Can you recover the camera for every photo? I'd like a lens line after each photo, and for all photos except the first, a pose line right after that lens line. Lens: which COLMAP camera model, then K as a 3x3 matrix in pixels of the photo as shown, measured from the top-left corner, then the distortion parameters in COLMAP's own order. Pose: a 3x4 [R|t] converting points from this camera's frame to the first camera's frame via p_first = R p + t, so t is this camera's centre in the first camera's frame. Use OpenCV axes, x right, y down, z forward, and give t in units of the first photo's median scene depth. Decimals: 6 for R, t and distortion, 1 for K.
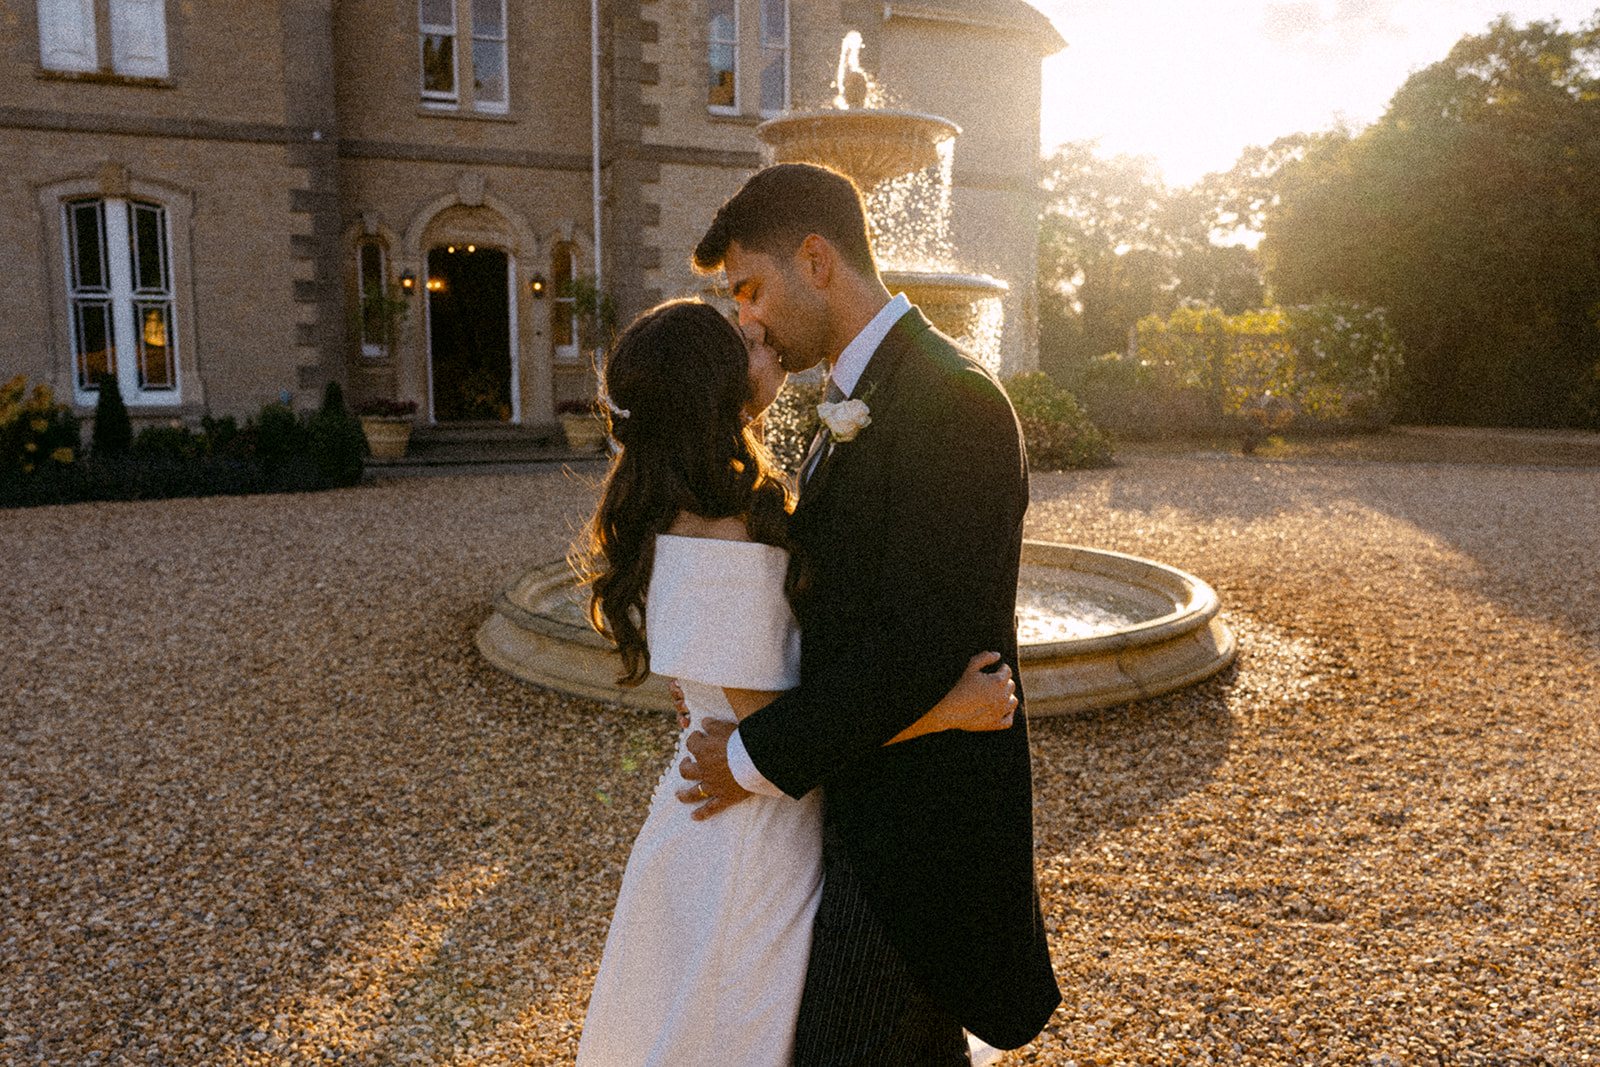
lens RADIAL K [[1274.2, 0, 795.3], [0, 1274.2, 502.2], [0, 0, 1]] dist [-0.005622, 0.006461]
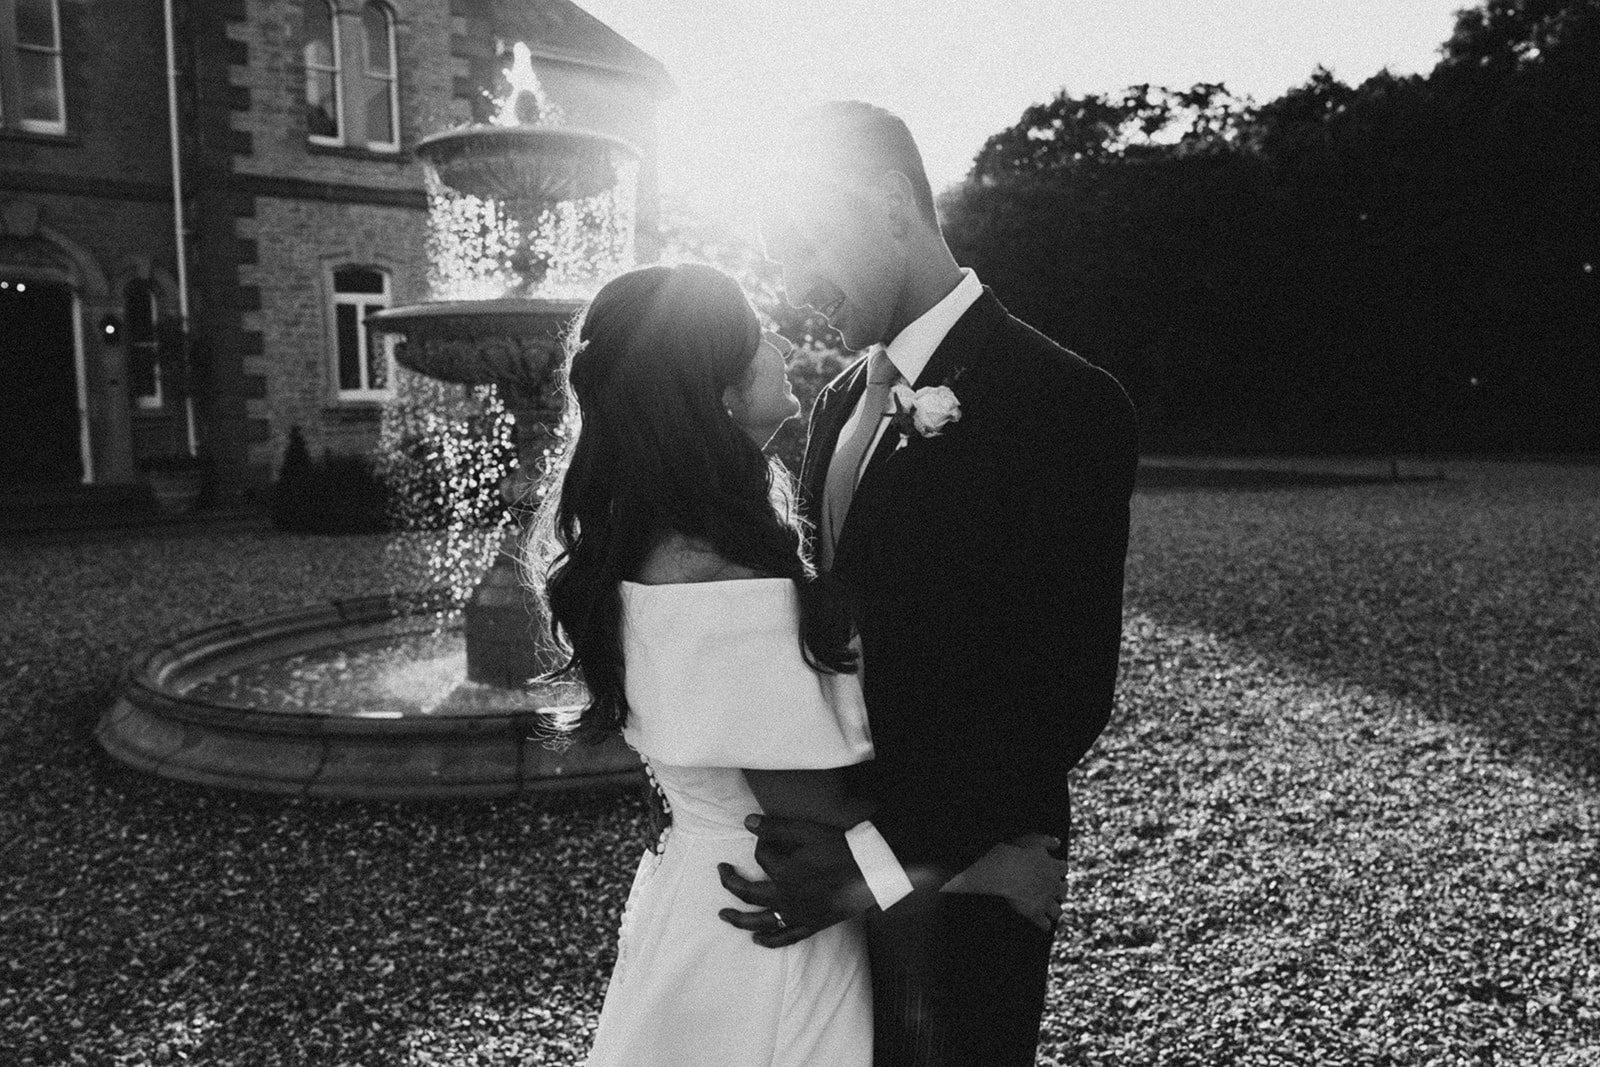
lens RADIAL K [[1290.5, 0, 800.3], [0, 1290.5, 493.0], [0, 0, 1]] dist [-0.002245, -0.001726]
pose [[0.955793, -0.038824, 0.291465, -0.090185], [0.051276, 0.998064, -0.035202, 0.003041], [-0.289534, 0.048591, 0.955934, 0.091304]]
